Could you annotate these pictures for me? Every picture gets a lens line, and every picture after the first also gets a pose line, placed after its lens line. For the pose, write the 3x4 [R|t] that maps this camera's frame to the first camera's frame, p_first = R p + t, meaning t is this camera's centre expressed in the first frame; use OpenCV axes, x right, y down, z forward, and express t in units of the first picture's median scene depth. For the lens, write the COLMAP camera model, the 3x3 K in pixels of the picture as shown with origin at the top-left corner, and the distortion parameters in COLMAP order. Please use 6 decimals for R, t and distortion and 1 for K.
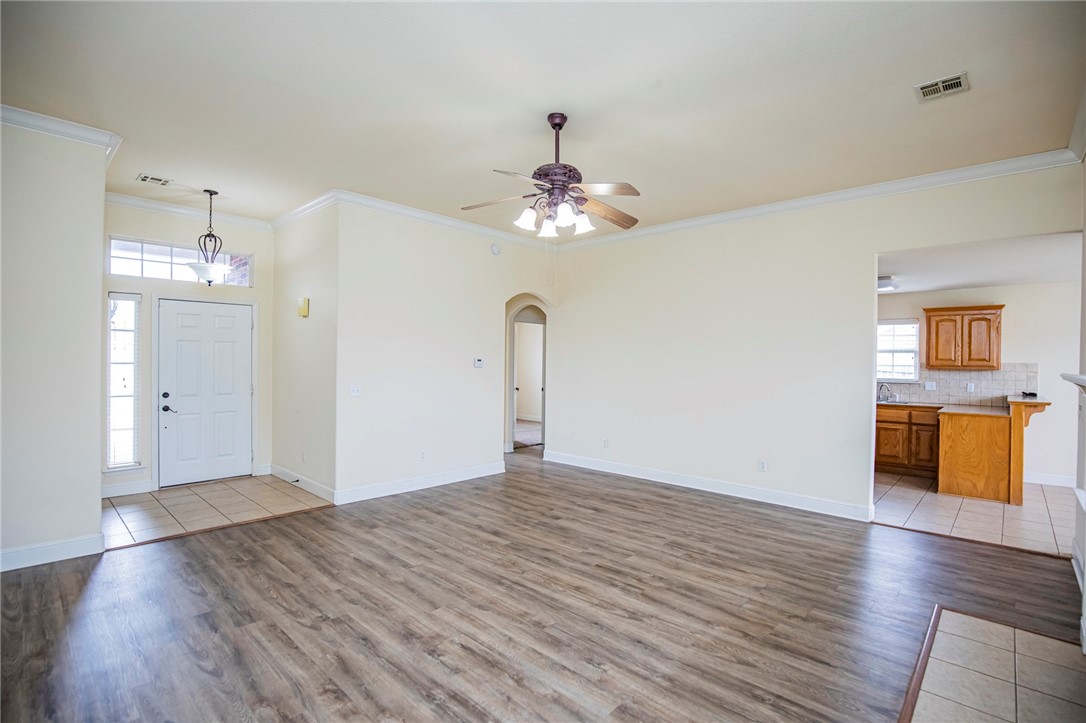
lens RADIAL K [[507.9, 0, 551.7], [0, 507.9, 363.5], [0, 0, 1]] dist [-0.025677, 0.001180]
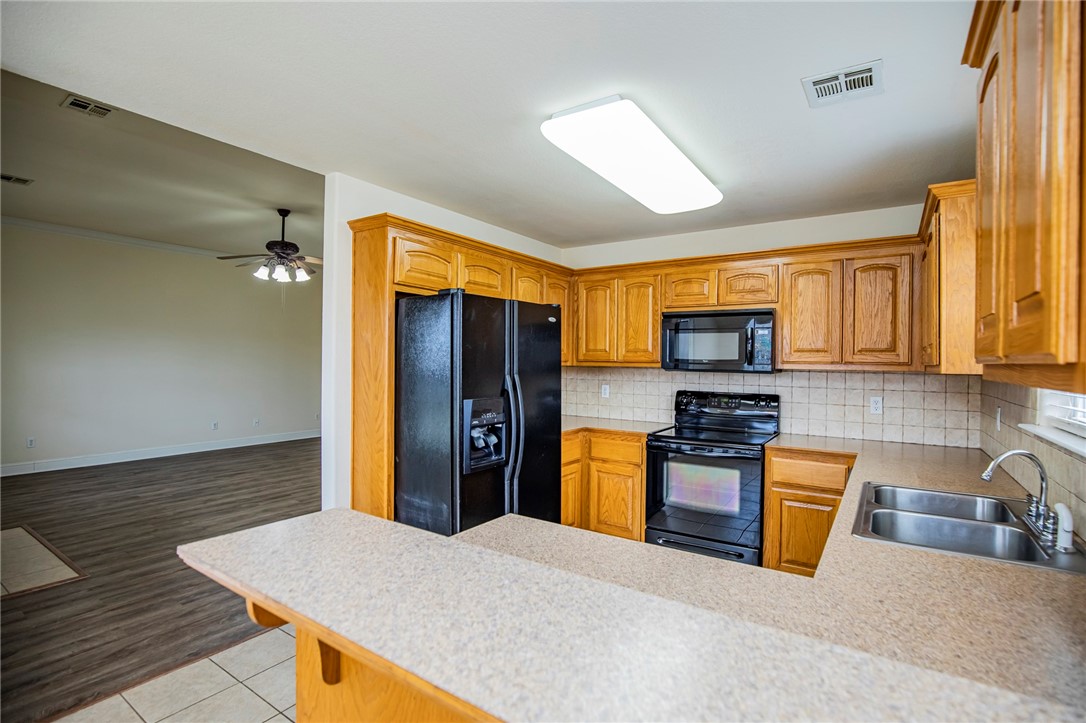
lens RADIAL K [[507.9, 0, 551.7], [0, 507.9, 363.5], [0, 0, 1]] dist [-0.025677, 0.001180]
pose [[0.156003, -0.001806, -0.987755, 1.785039], [-0.013820, 0.999896, -0.004011, 0.009285], [0.987660, 0.014277, 0.155962, 1.626281]]
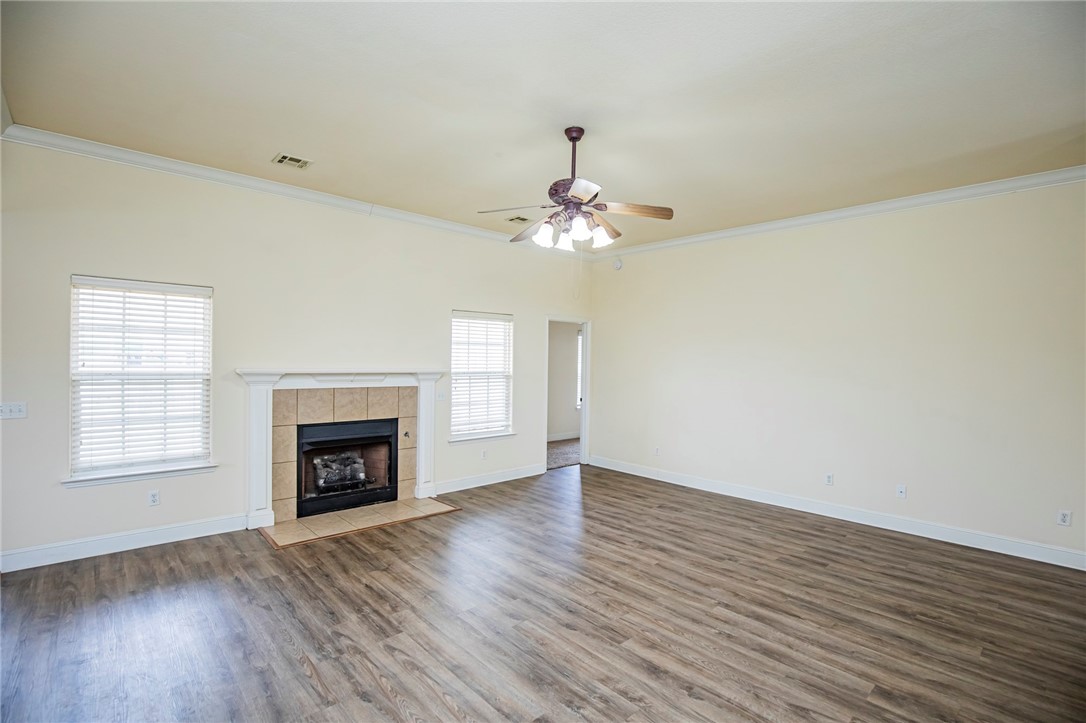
lens RADIAL K [[507.9, 0, 551.7], [0, 507.9, 363.5], [0, 0, 1]] dist [-0.025677, 0.001180]
pose [[-0.997011, -0.029428, 0.071435, -0.029649], [-0.028574, 0.999508, 0.012944, -0.037469], [-0.071781, 0.010864, -0.997361, 2.018982]]
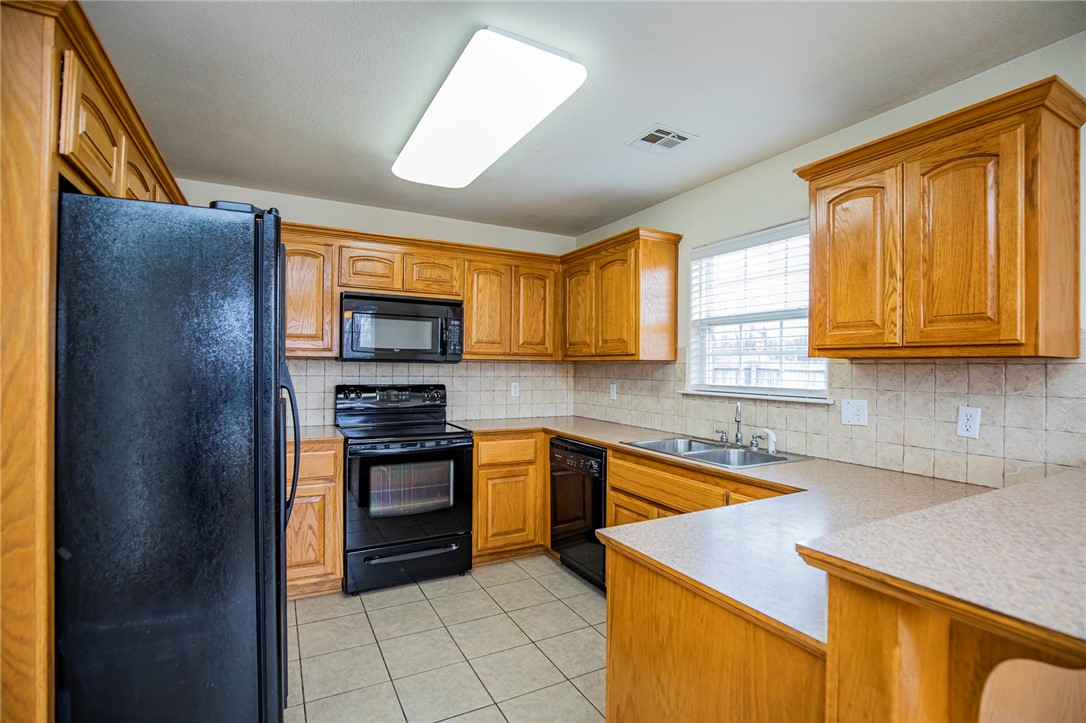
lens RADIAL K [[522.1, 0, 543.0], [0, 522.1, 361.5], [0, 0, 1]] dist [-0.016879, 0.000175]
pose [[0.943286, 0.000747, -0.331980, 1.264628], [-0.005327, 0.999903, -0.012886, 0.033816], [0.331938, 0.013924, 0.943198, 1.149032]]
